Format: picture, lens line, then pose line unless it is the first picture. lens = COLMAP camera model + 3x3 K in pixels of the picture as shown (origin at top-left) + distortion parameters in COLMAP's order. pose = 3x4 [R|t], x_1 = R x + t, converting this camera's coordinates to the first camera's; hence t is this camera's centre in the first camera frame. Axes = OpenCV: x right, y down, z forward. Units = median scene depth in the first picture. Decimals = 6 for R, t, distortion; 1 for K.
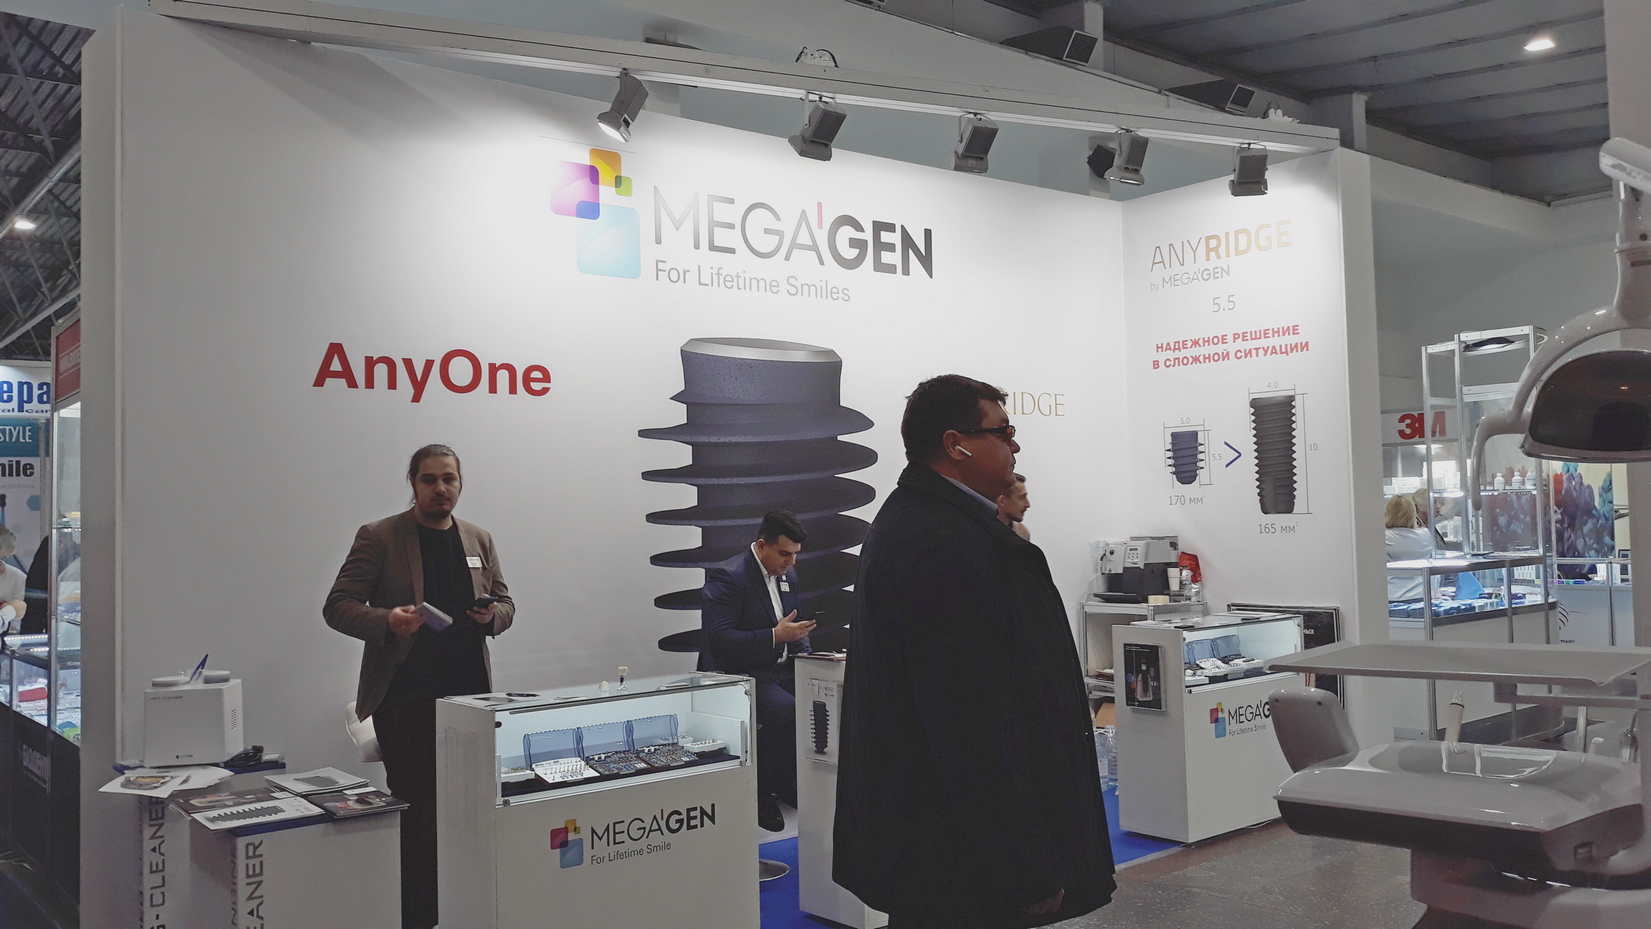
lens RADIAL K [[1380.2, 0, 825.7], [0, 1380.2, 465.2], [0, 0, 1]] dist [-0.015205, 0.005467]
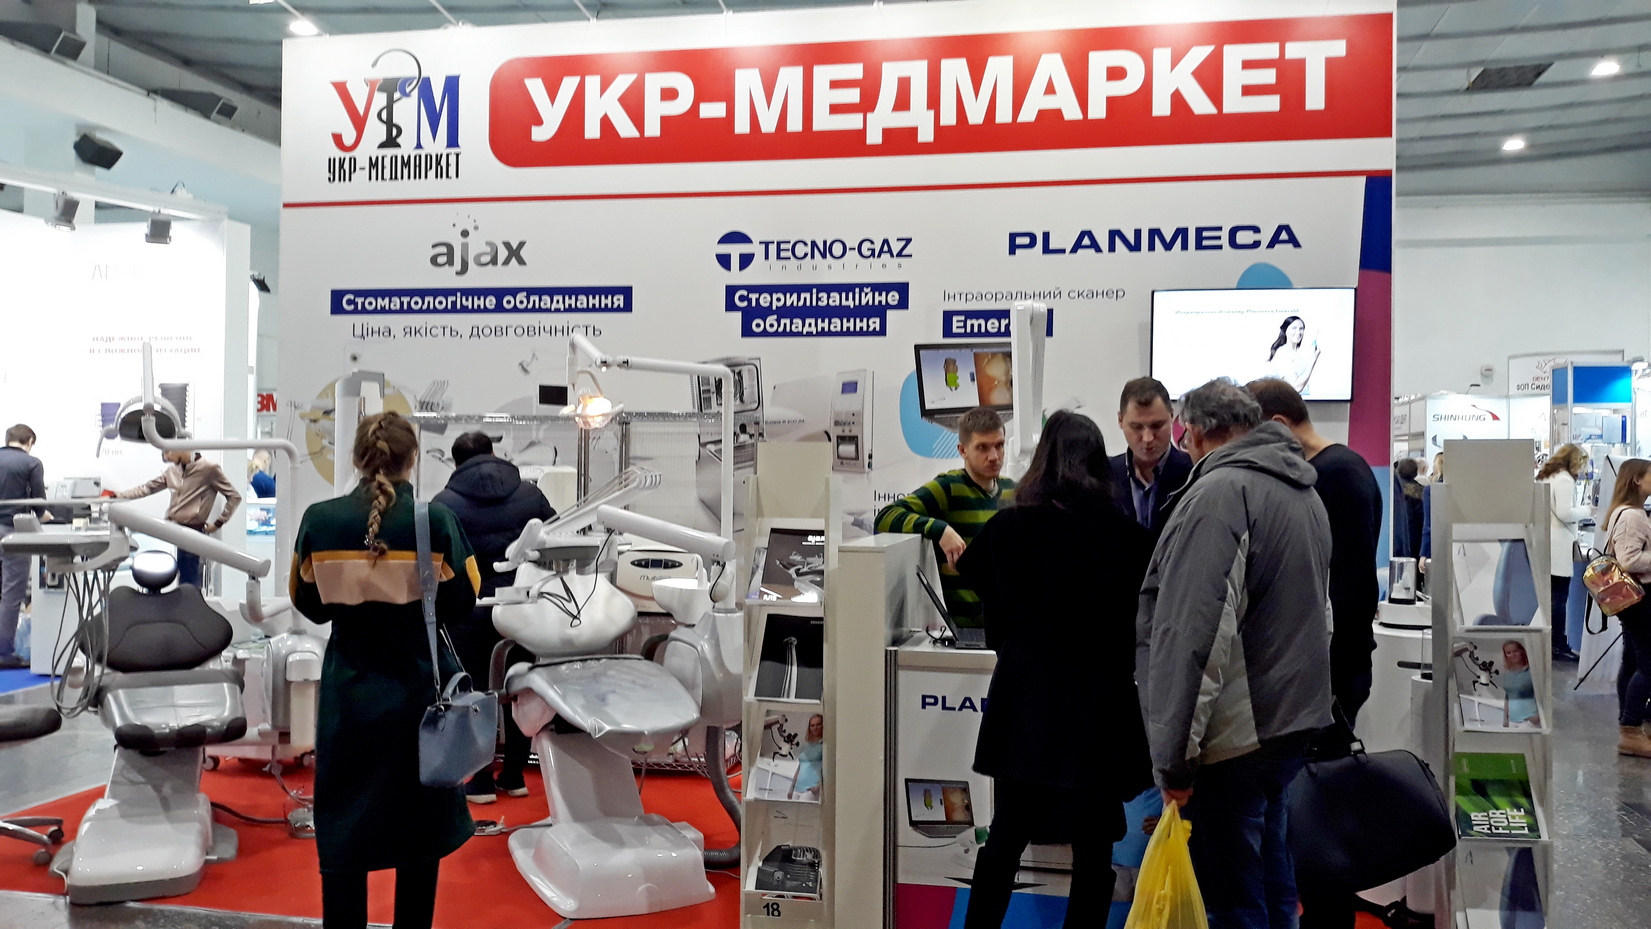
lens RADIAL K [[1380.2, 0, 822.9], [0, 1380.2, 463.8], [0, 0, 1]] dist [-0.015205, 0.005467]
pose [[0.784732, 0.030766, 0.619071, -0.031217], [-0.050393, 0.998628, 0.014248, -0.018480], [-0.617784, -0.042378, 0.785205, -0.528384]]
